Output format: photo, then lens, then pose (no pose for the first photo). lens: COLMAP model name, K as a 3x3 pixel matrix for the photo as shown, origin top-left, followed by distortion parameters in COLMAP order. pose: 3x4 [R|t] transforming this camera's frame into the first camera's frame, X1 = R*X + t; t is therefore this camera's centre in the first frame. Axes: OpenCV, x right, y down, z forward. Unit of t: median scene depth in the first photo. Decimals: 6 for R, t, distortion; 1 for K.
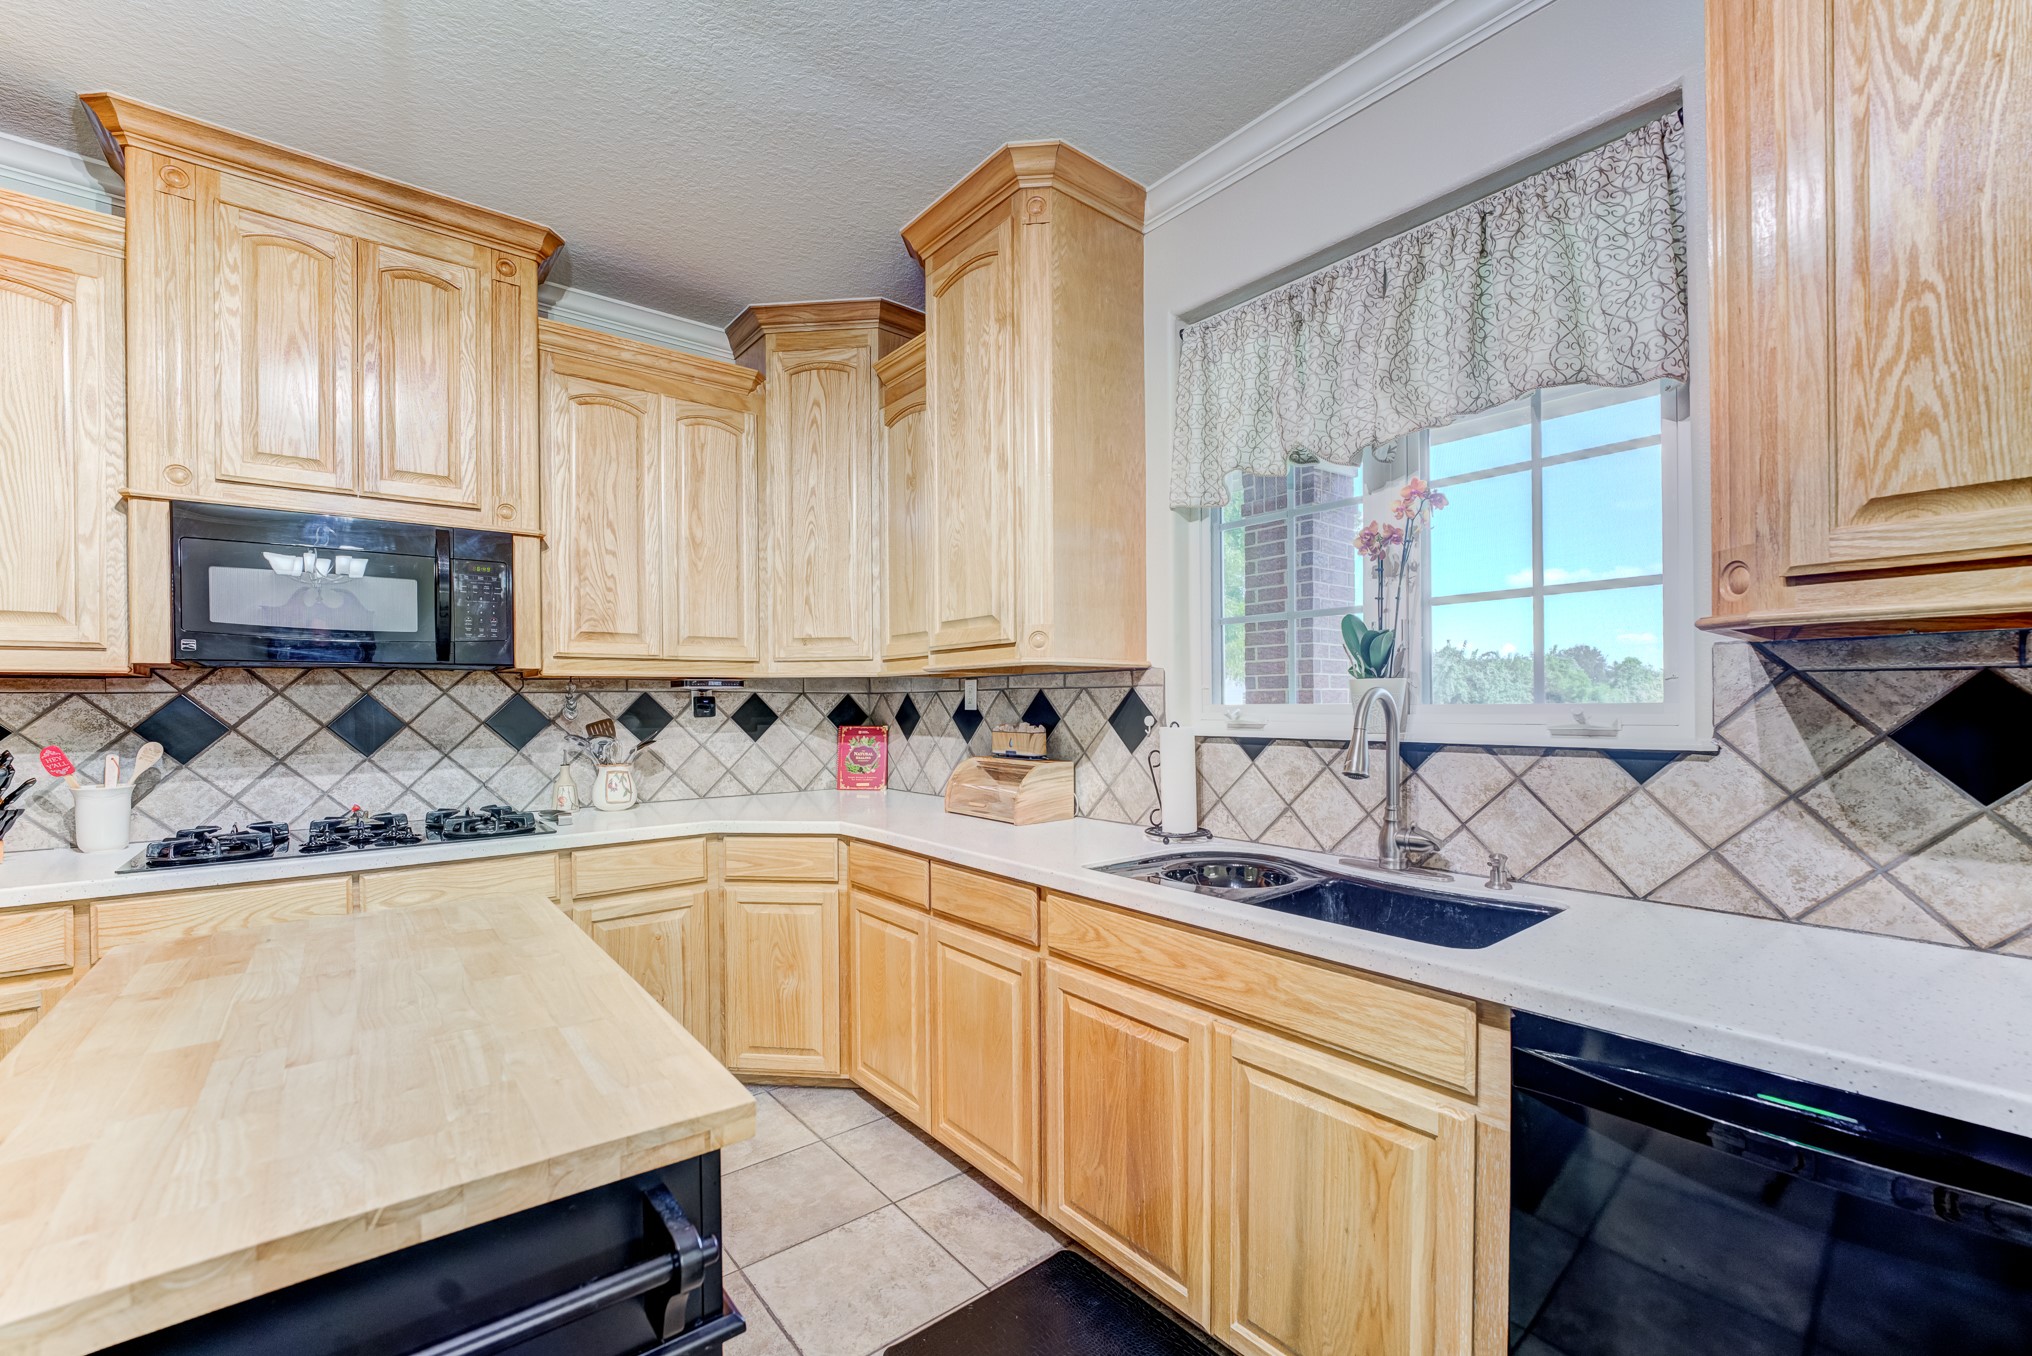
lens RADIAL K [[824.8, 0, 1007.1], [0, 824.8, 698.7], [0, 0, 1]] dist [-0.004103, -0.000272]
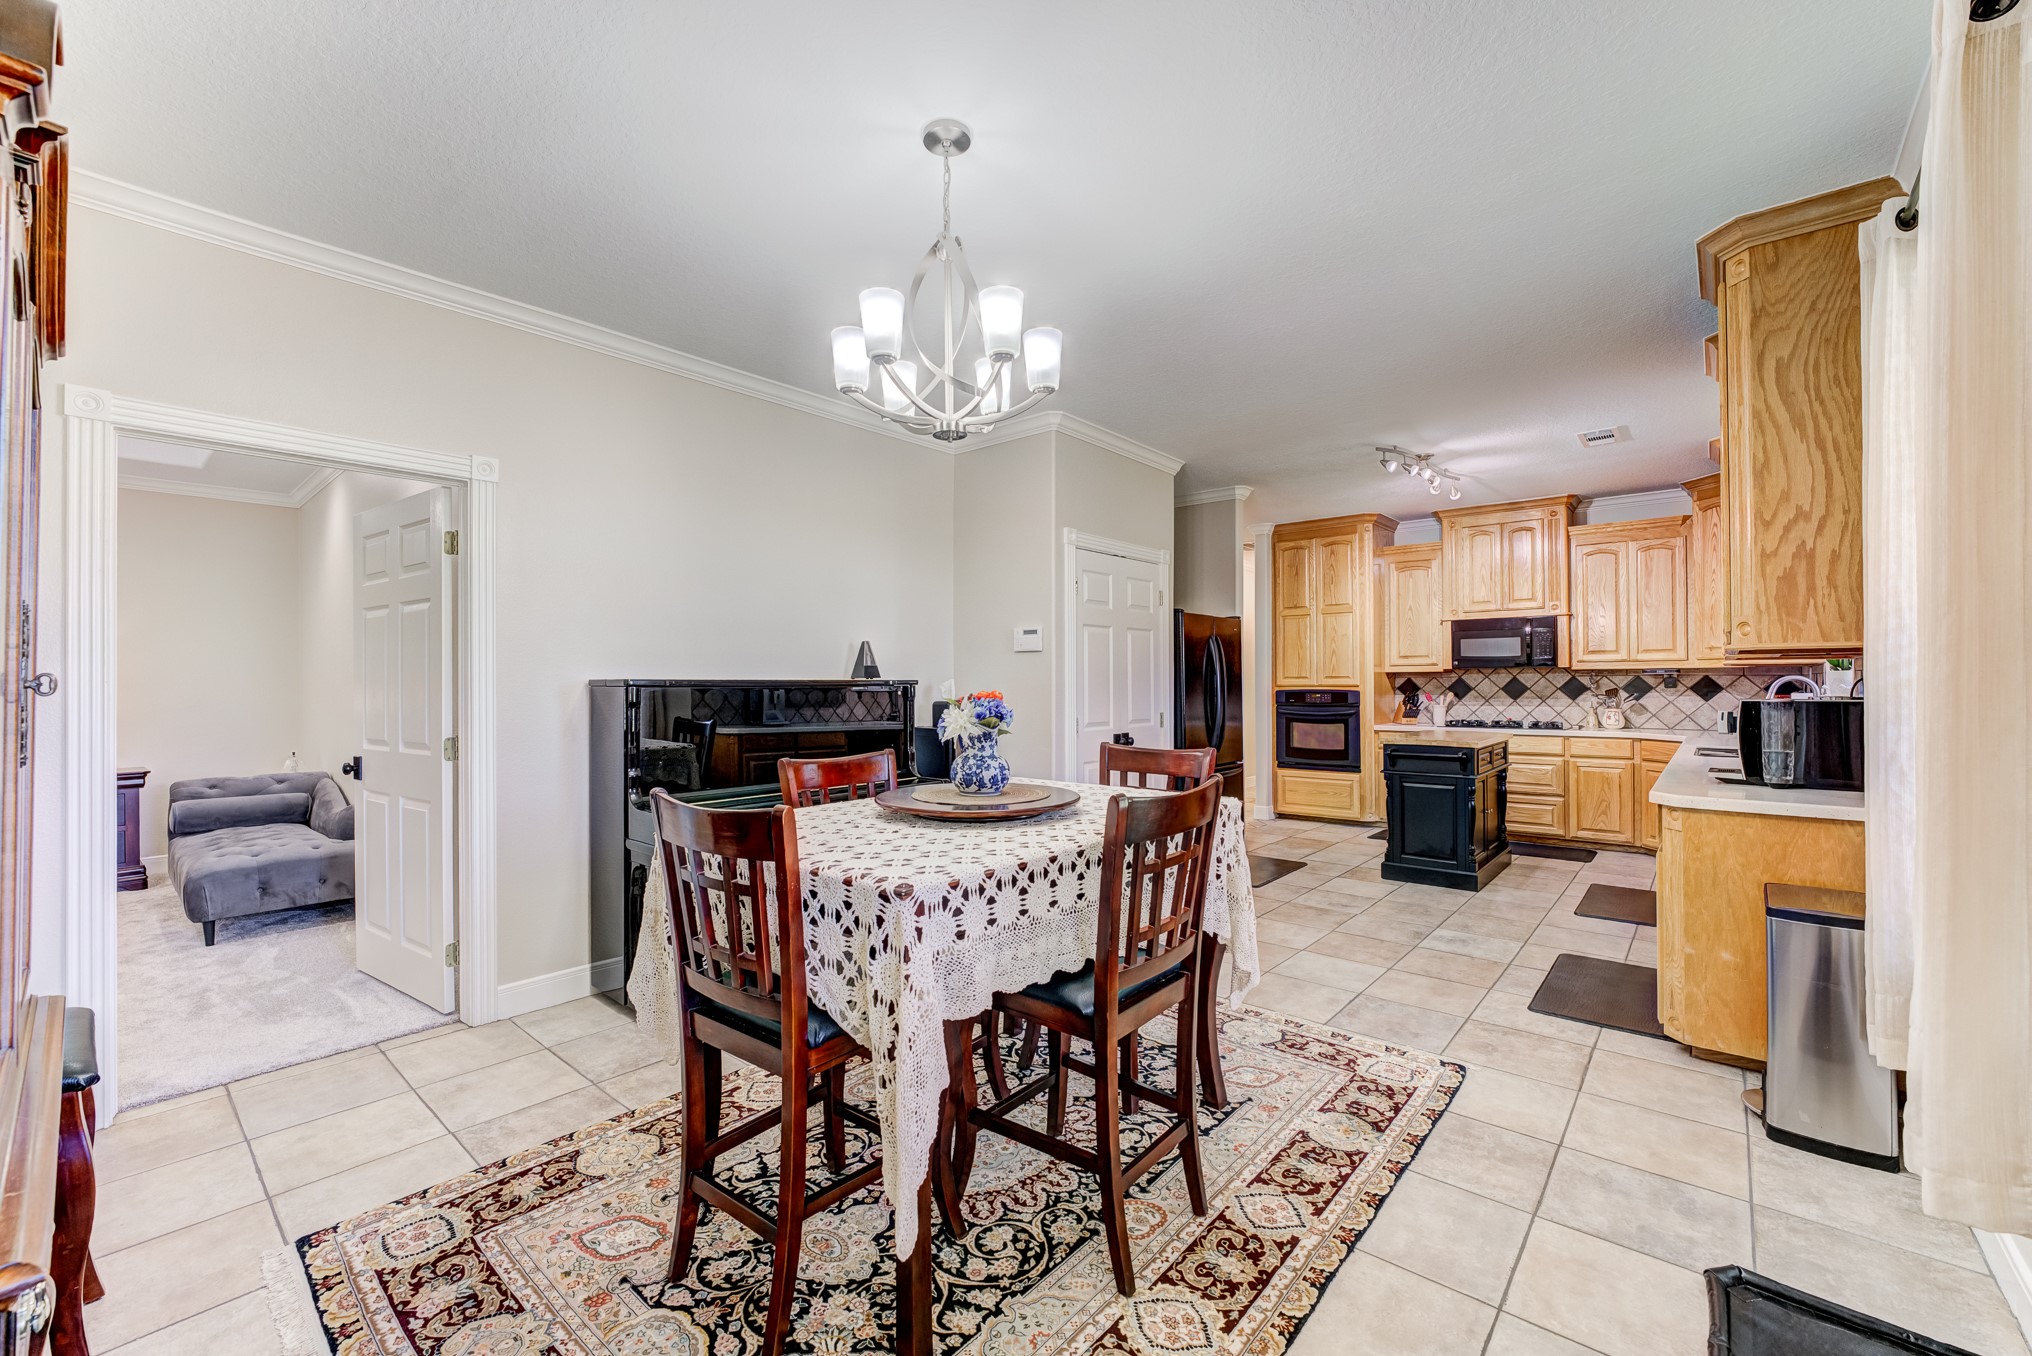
lens RADIAL K [[824.8, 0, 1009.1], [0, 824.8, 679.4], [0, 0, 1]] dist [-0.004103, -0.000272]
pose [[0.175485, 0.000471, -0.984482, 1.495611], [0.000770, 1.000000, 0.000616, -0.001434], [0.984482, -0.000866, 0.175485, -1.046354]]
